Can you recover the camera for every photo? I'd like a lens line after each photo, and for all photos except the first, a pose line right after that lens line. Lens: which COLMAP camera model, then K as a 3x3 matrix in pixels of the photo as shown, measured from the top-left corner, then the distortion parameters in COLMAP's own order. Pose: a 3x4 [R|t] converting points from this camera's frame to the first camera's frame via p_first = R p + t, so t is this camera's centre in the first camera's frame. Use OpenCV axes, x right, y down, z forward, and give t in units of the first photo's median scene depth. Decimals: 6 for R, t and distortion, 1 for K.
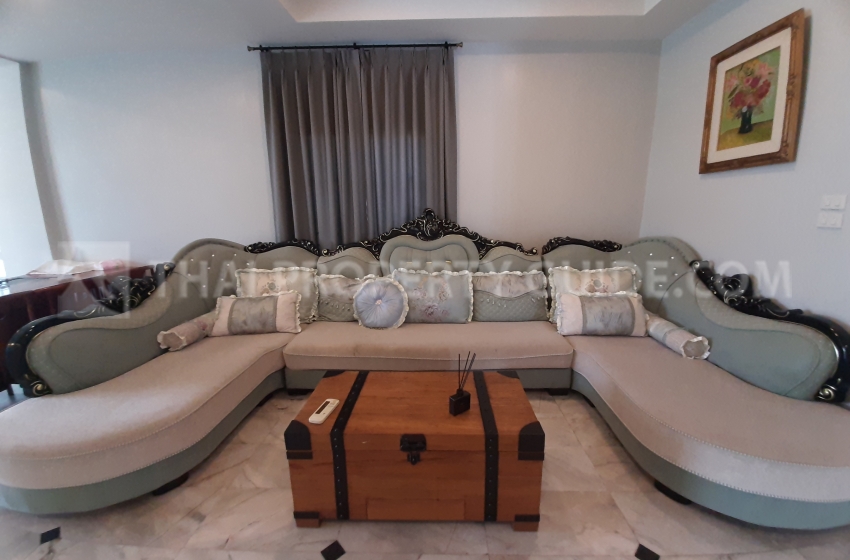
lens RADIAL K [[334.0, 0, 434.4], [0, 334.0, 280.2], [0, 0, 1]] dist [0.020431, -0.019282]
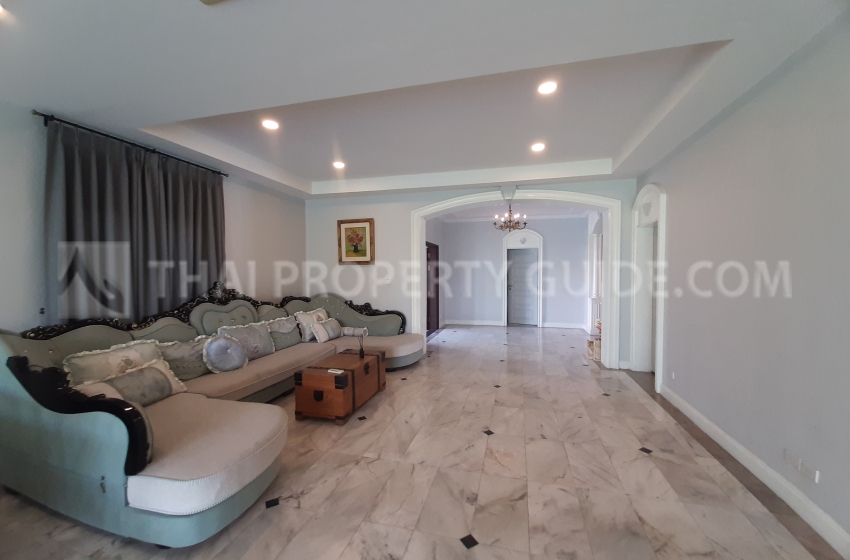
lens RADIAL K [[334.0, 0, 434.4], [0, 334.0, 280.2], [0, 0, 1]] dist [0.020431, -0.019282]
pose [[0.222917, -0.015729, 0.974710, -1.354591], [0.206259, 0.977994, -0.031390, -0.000645], [-0.952767, 0.208040, 0.221256, -0.142157]]
